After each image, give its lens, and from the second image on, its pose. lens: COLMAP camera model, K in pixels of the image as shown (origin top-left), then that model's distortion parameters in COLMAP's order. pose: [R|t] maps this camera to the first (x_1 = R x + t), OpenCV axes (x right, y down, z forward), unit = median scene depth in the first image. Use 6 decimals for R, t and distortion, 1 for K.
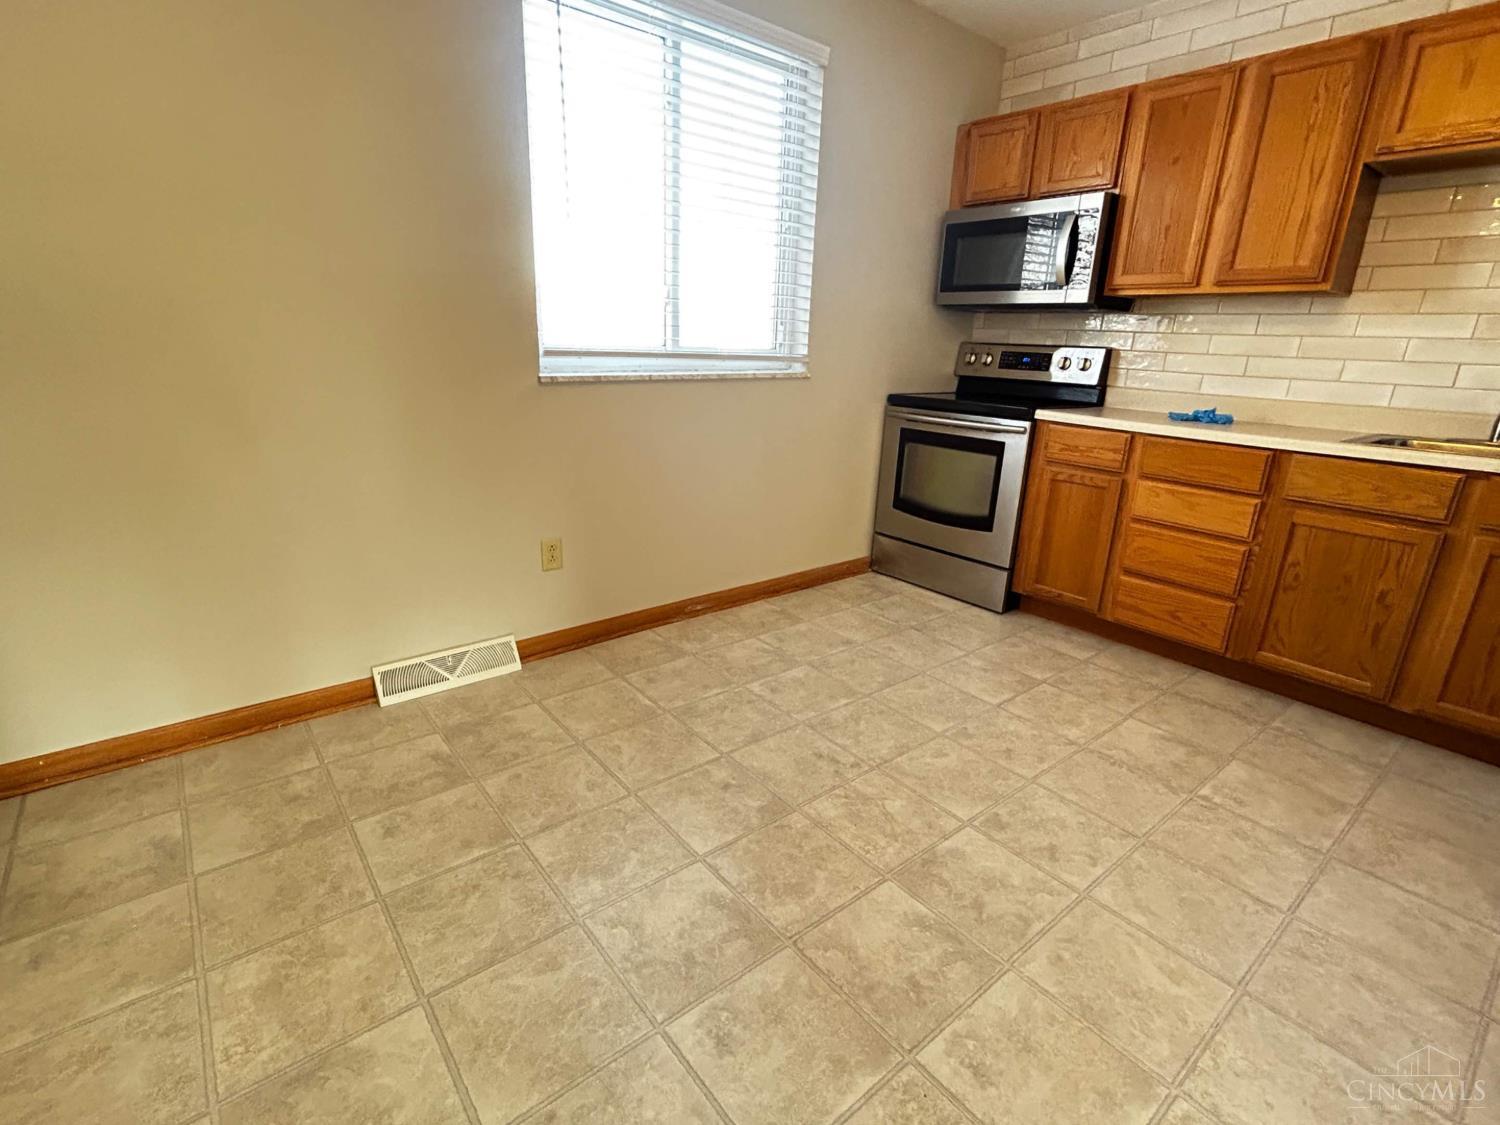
lens RADIAL K [[718.1, 0, 748.1], [0, 718.1, 563.9], [0, 0, 1]] dist [-0.001912, 0.000269]
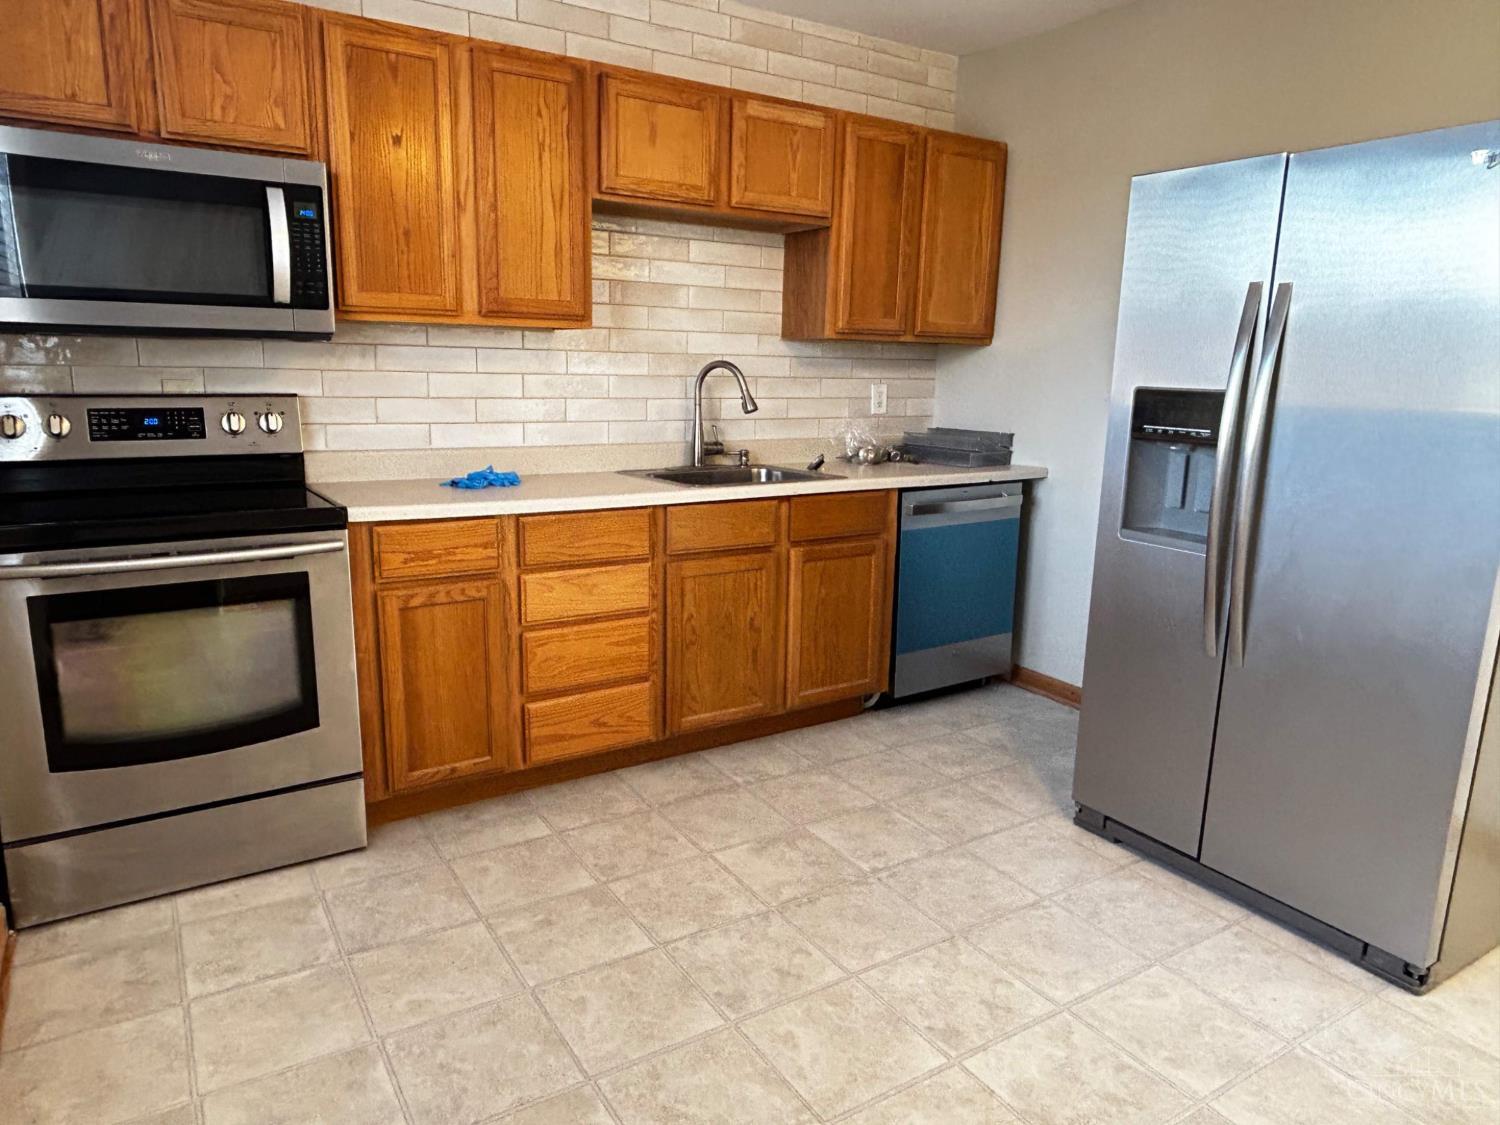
lens RADIAL K [[965.4, 0, 748.2], [0, 965.4, 563.6], [0, 0, 1]] dist [-0.002235, -0.001842]
pose [[0.118407, -0.233465, 0.965129, -0.395028], [0.280544, 0.940232, 0.193023, -0.264155], [-0.952510, 0.247906, 0.176827, 0.623871]]
